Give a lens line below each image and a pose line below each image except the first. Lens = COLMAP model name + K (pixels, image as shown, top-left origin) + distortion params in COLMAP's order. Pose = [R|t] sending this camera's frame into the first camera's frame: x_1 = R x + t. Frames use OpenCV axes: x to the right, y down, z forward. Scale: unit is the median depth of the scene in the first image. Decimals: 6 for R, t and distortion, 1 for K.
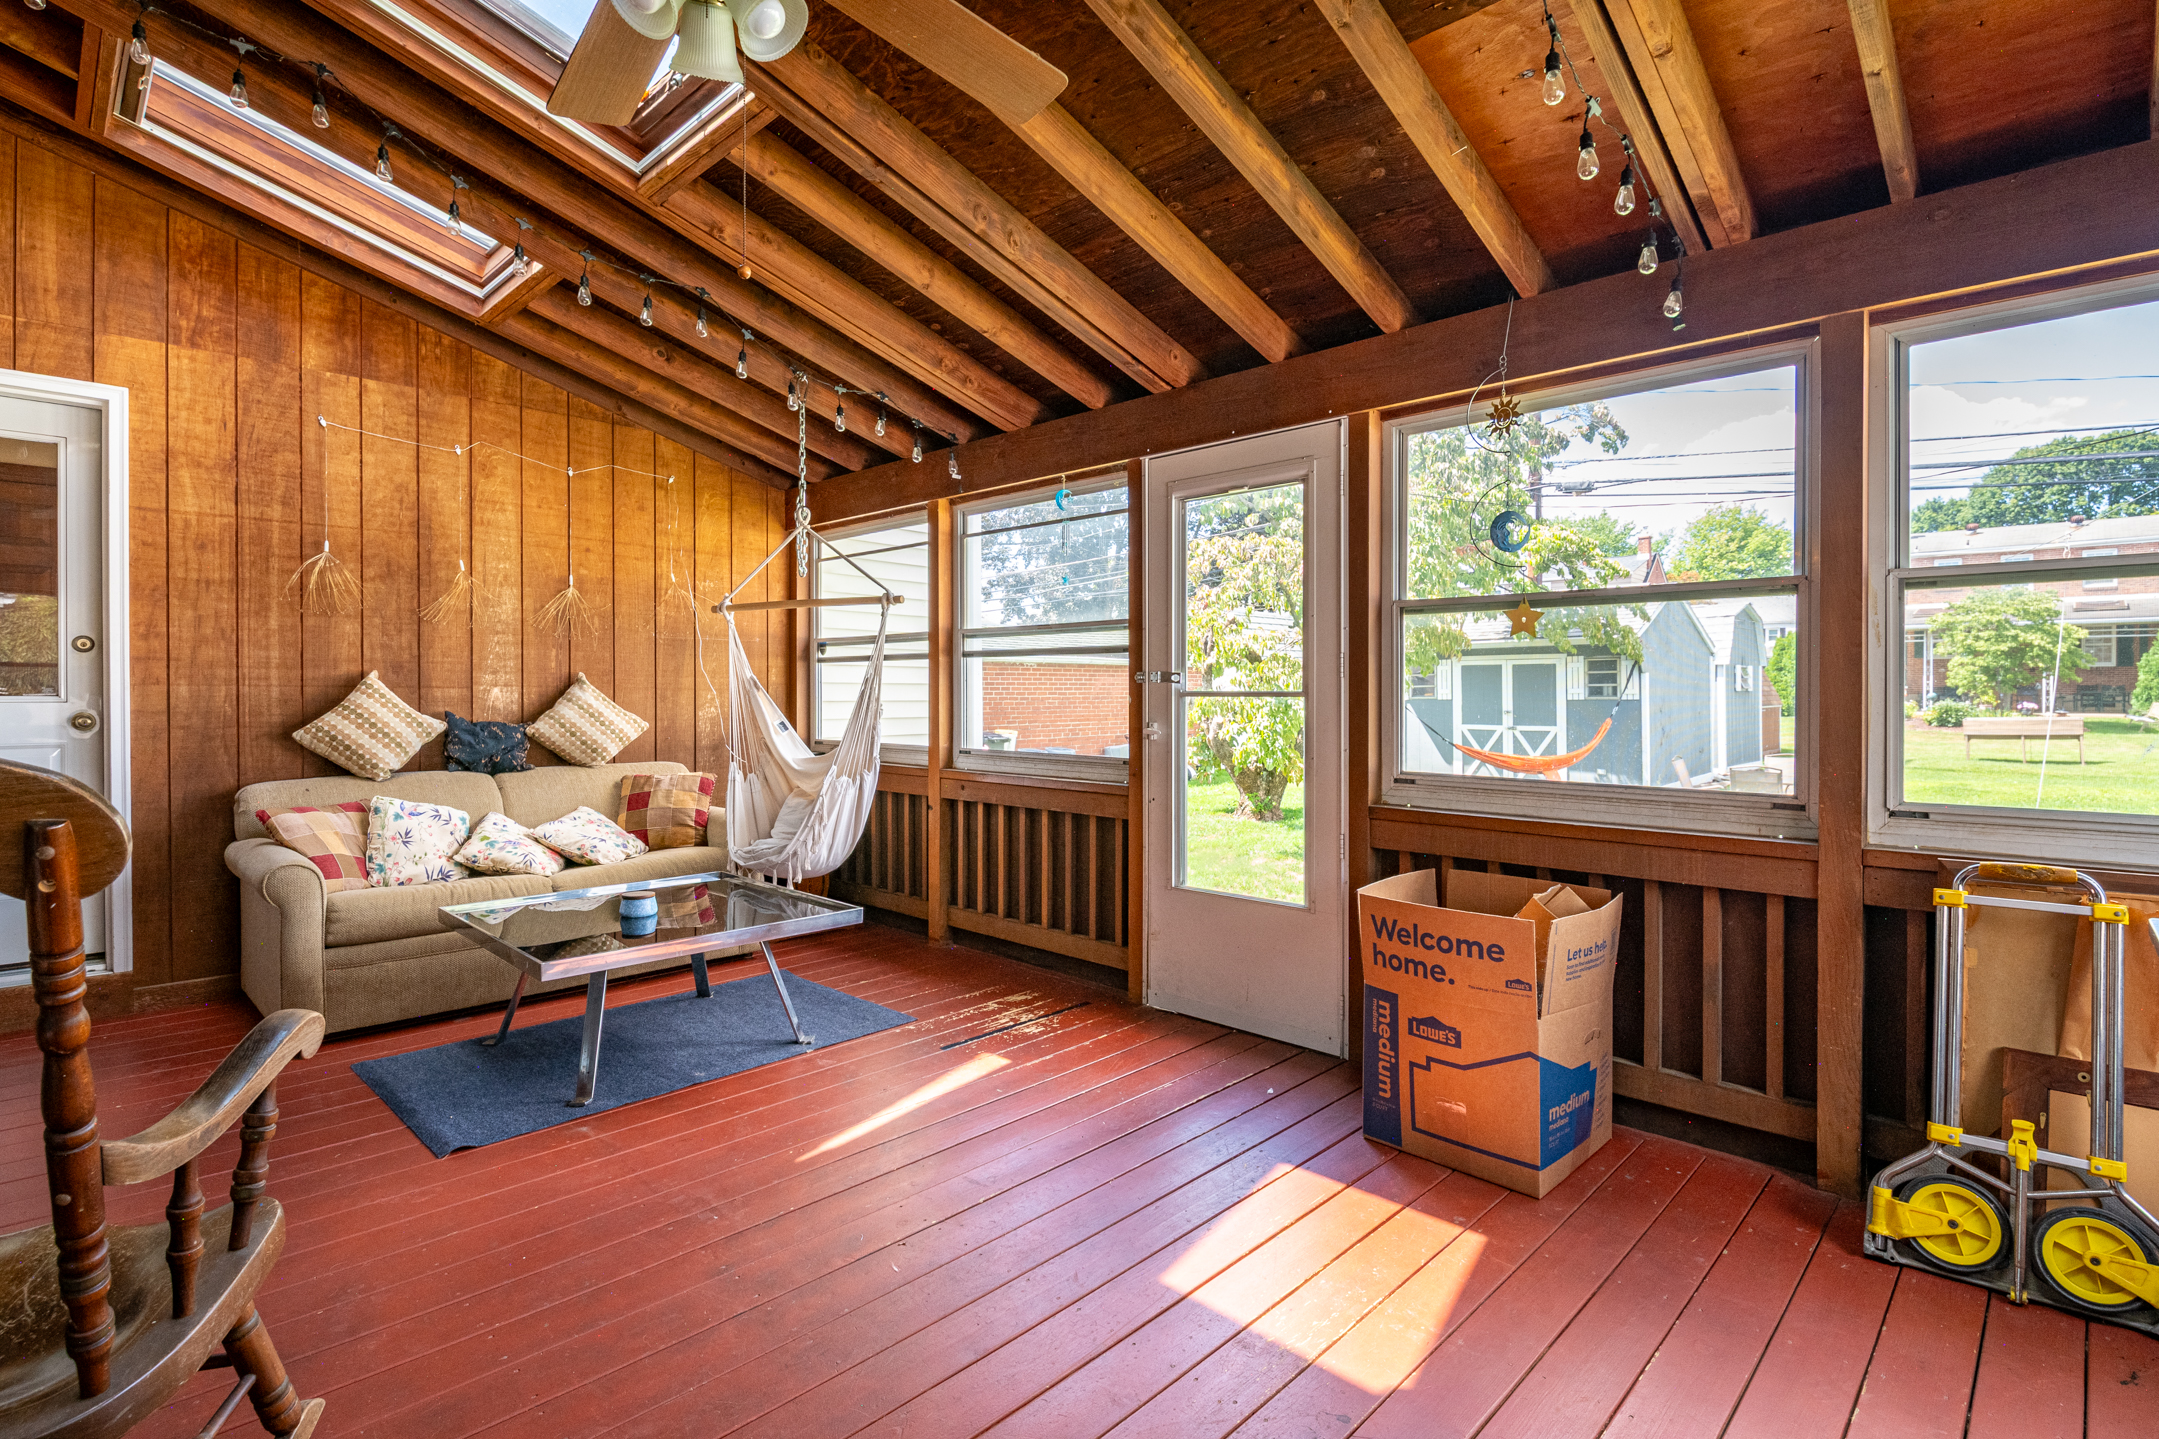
lens RADIAL K [[1047.2, 0, 1076.0], [0, 1047.2, 713.4], [0, 0, 1]] dist [-0.001662, -0.007642]
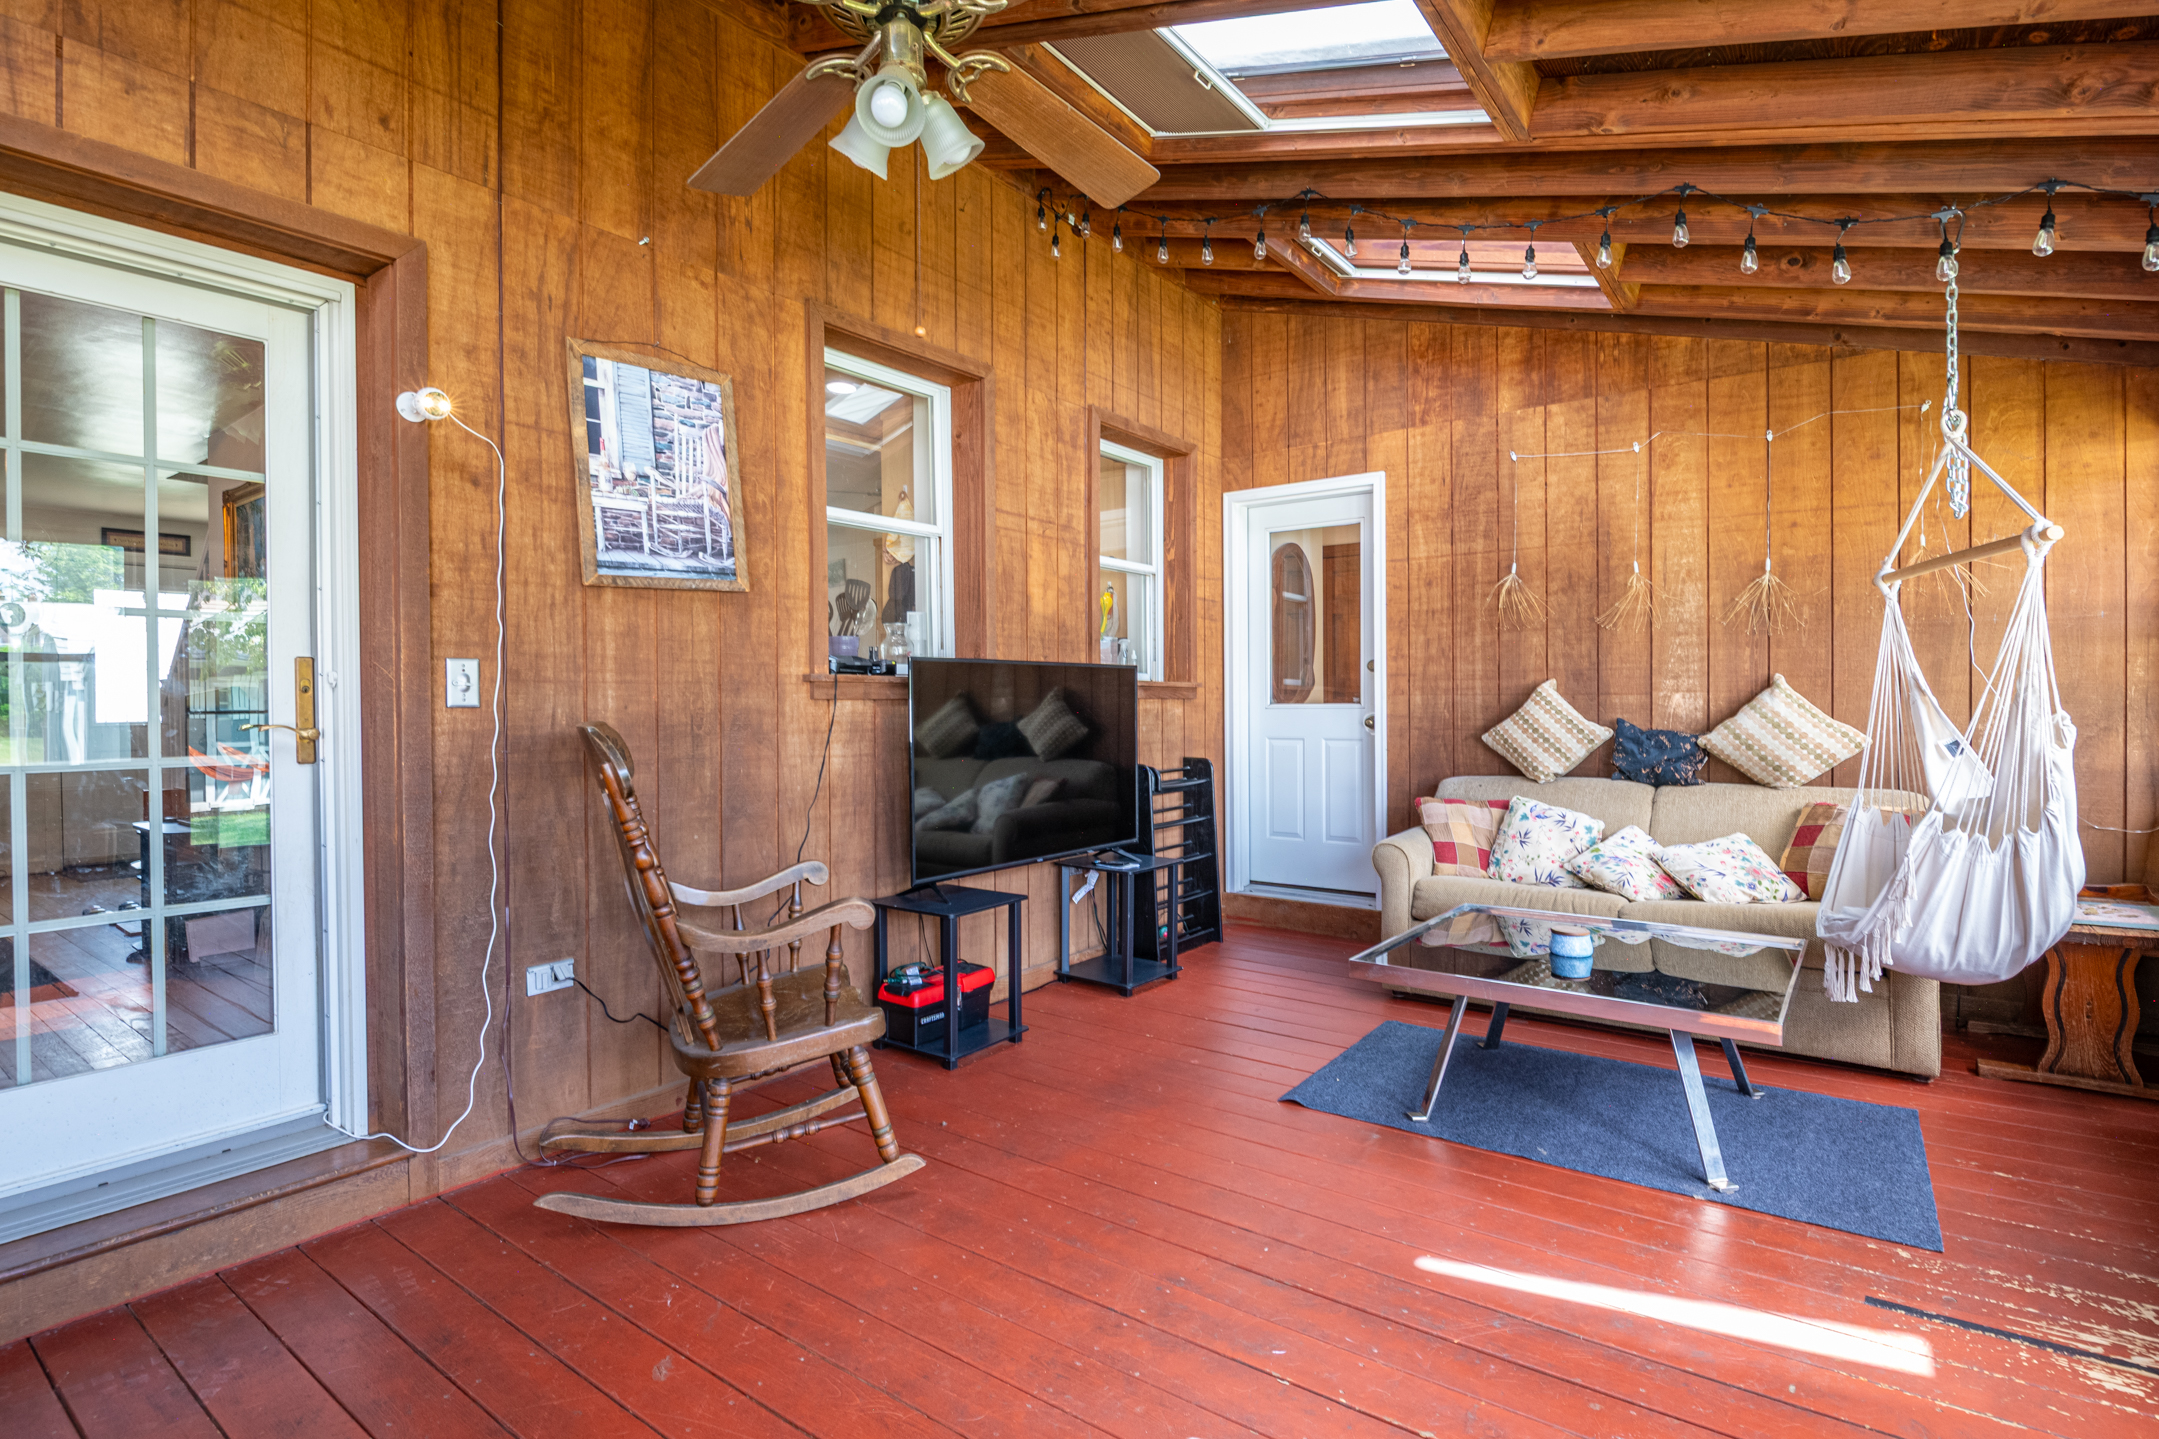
lens RADIAL K [[1049.0, 0, 1086.8], [0, 1049.0, 723.0], [0, 0, 1]] dist [0.003231, -0.009625]
pose [[0.127780, 0.016619, -0.991663, 0.326630], [-0.013389, 0.999797, 0.015030, -0.006222], [0.991712, 0.011357, 0.127976, 0.401194]]
